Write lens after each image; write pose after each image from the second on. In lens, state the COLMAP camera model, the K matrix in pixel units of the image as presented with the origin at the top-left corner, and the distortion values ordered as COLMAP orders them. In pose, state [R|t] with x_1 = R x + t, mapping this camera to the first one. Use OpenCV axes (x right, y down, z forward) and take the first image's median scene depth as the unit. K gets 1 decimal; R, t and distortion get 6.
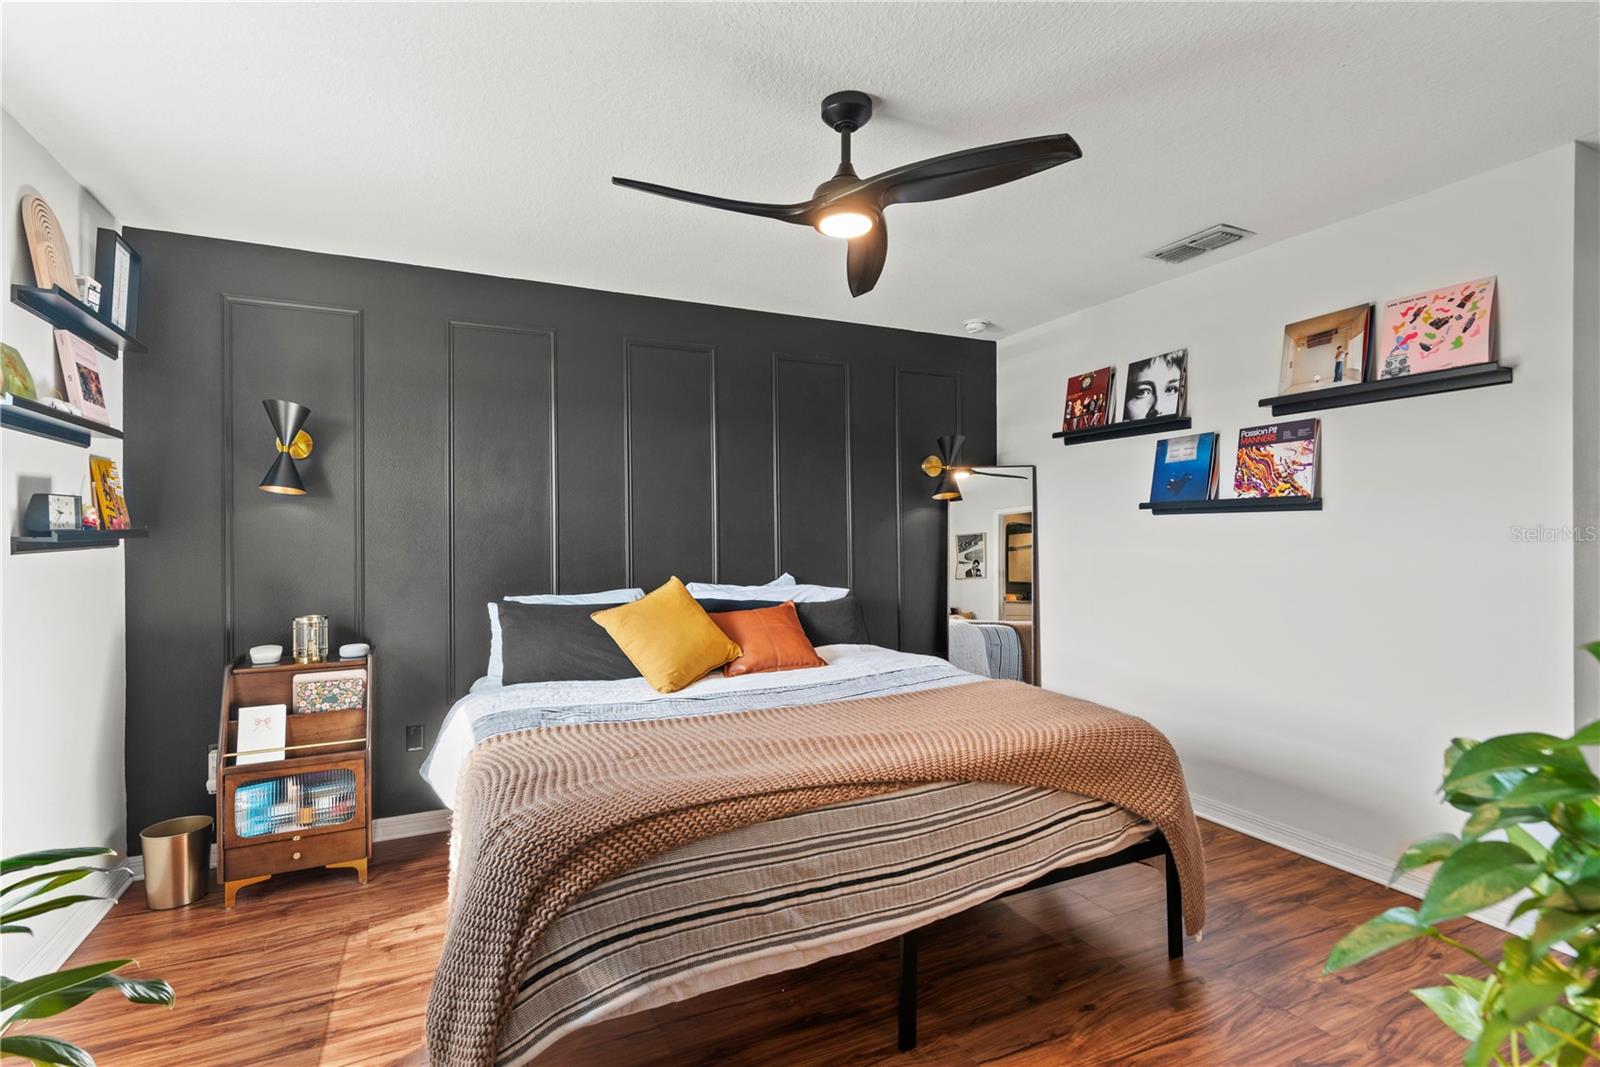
lens RADIAL K [[783.8, 0, 807.9], [0, 783.8, 545.7], [0, 0, 1]] dist [-0.003217, -0.000436]
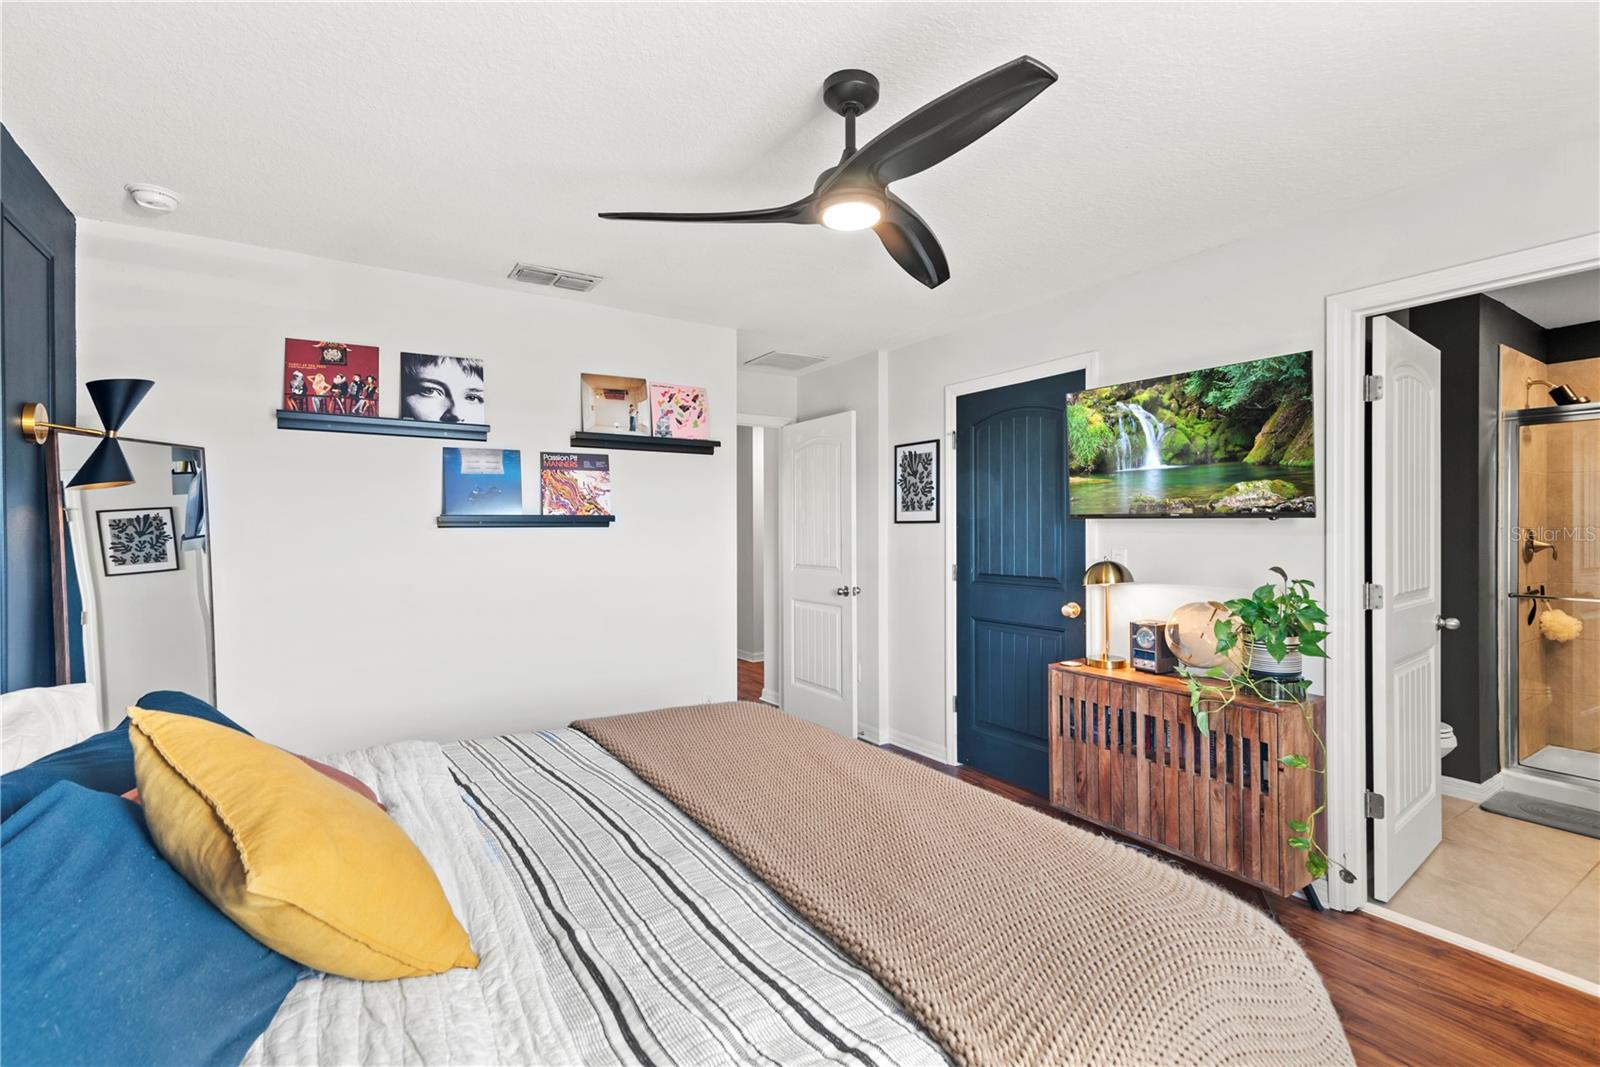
lens RADIAL K [[742.8, 0, 806.3], [0, 742.8, 537.2], [0, 0, 1]] dist [0.007562, 0.000324]
pose [[-0.165640, -0.007981, 0.986154, -0.558380], [0.019705, 0.999741, 0.011400, -0.033784], [-0.985989, 0.021320, -0.165440, 0.824205]]
